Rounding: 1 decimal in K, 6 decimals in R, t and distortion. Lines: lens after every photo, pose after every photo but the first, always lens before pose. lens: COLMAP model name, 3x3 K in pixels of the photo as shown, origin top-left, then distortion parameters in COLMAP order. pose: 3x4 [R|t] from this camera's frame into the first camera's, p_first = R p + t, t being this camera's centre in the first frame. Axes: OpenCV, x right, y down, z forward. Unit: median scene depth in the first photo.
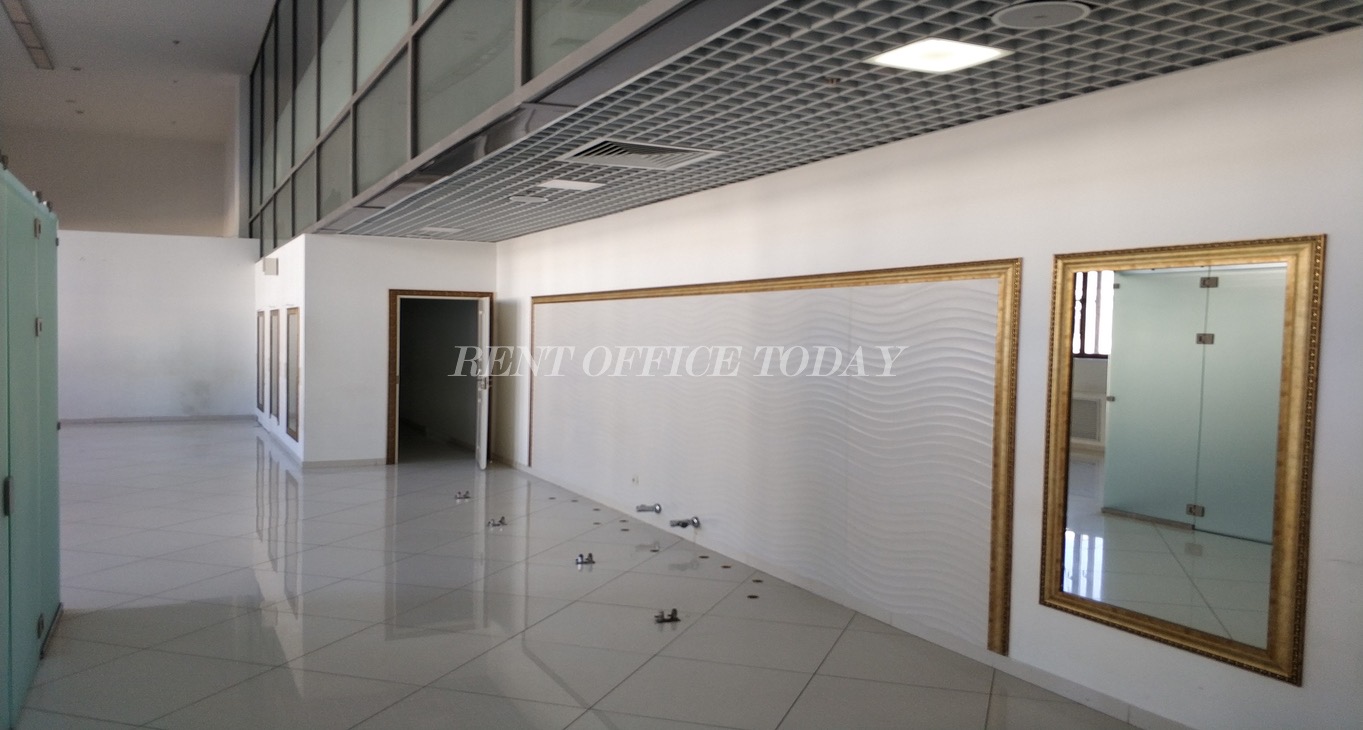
lens RADIAL K [[1052.9, 0, 683.8], [0, 1052.9, 369.5], [0, 0, 1]] dist [-0.037237, -0.004860]
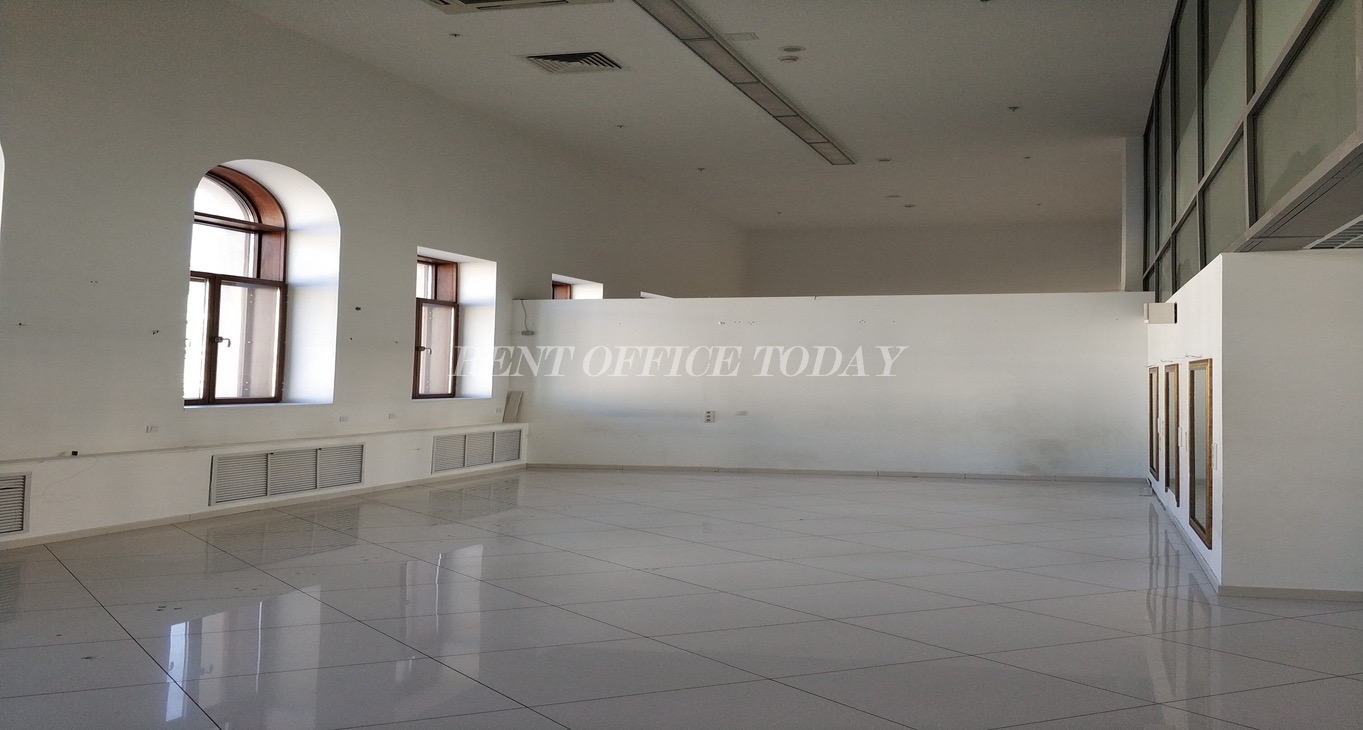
lens RADIAL K [[1052.9, 0, 685.2], [0, 1052.9, 365.1], [0, 0, 1]] dist [-0.037237, -0.004860]
pose [[0.692335, -0.008303, -0.721528, -0.056134], [-0.032989, 0.998524, -0.043145, -0.006158], [0.720822, 0.053673, 0.691039, 0.132994]]
